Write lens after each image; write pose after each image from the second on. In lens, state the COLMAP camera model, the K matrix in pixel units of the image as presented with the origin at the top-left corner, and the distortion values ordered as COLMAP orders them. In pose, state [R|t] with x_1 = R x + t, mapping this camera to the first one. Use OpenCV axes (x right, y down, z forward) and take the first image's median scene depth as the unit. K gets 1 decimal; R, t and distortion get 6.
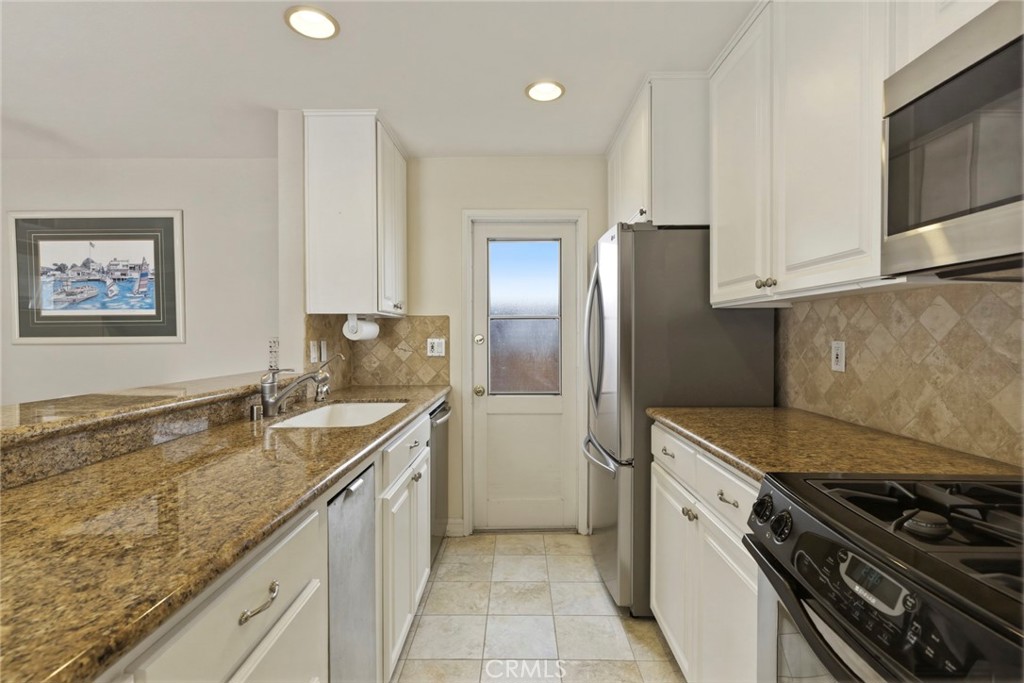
lens RADIAL K [[487.6, 0, 509.7], [0, 487.6, 325.2], [0, 0, 1]] dist [0.013706, 0.000471]
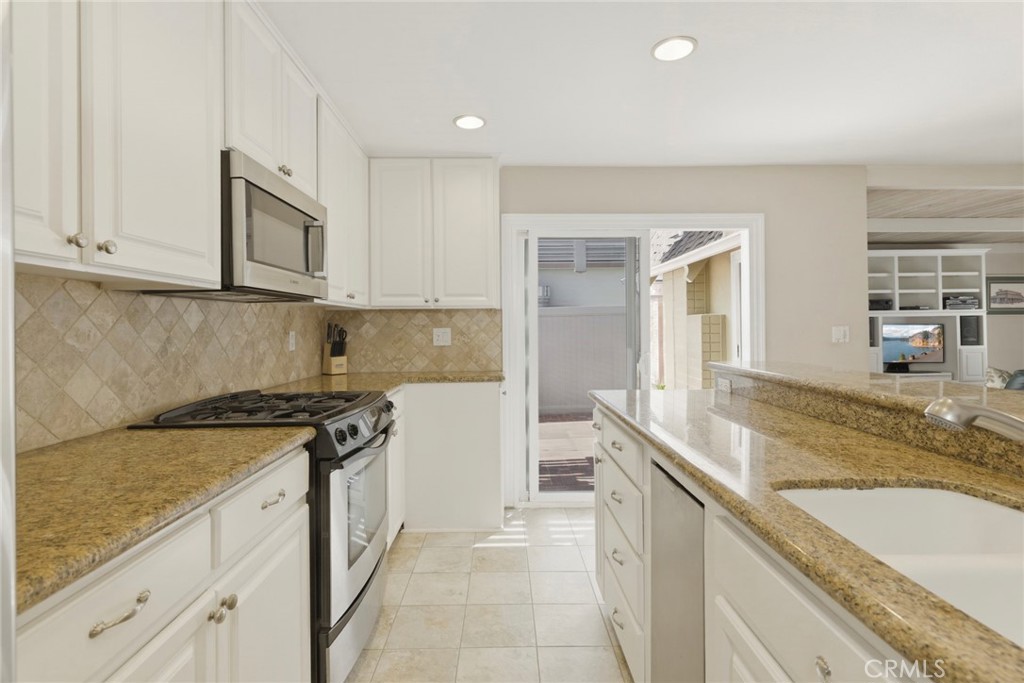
lens RADIAL K [[487.6, 0, 509.7], [0, 487.6, 325.2], [0, 0, 1]] dist [0.013706, 0.000471]
pose [[-0.999385, 0.009445, -0.033758, 0.009043], [0.010271, 0.999650, -0.024367, 0.019924], [0.033516, -0.024698, -0.999133, 0.844684]]
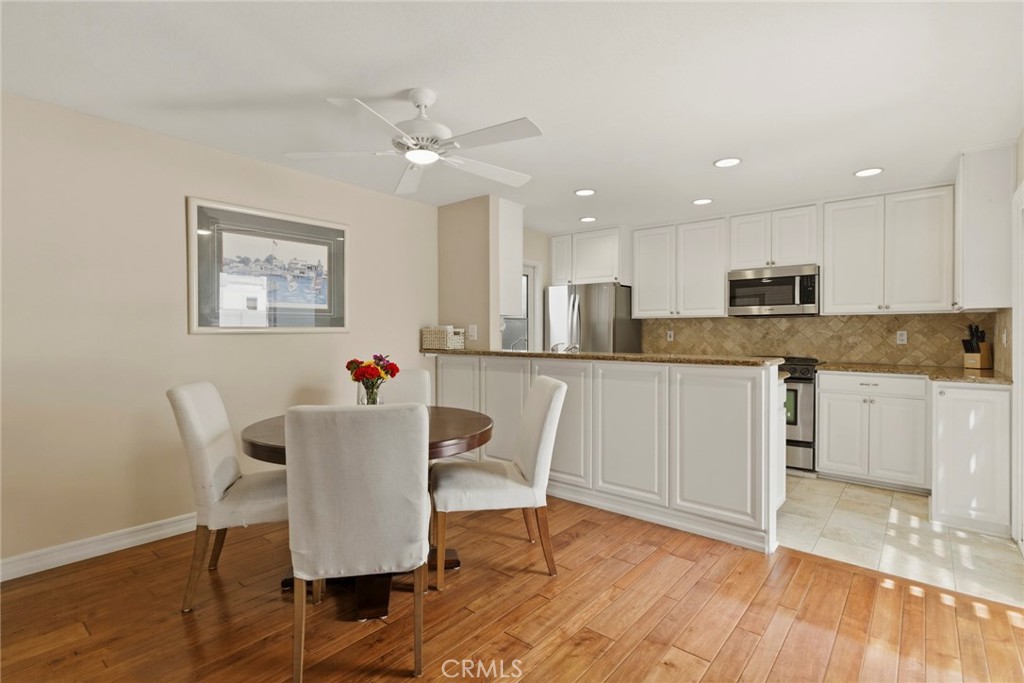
lens RADIAL K [[487.6, 0, 509.7], [0, 487.6, 325.2], [0, 0, 1]] dist [0.013706, 0.000471]
pose [[0.633011, 0.013519, 0.774025, -1.360224], [-0.019397, 0.999811, -0.001599, 0.011417], [-0.773900, -0.014002, 0.633153, -0.096518]]
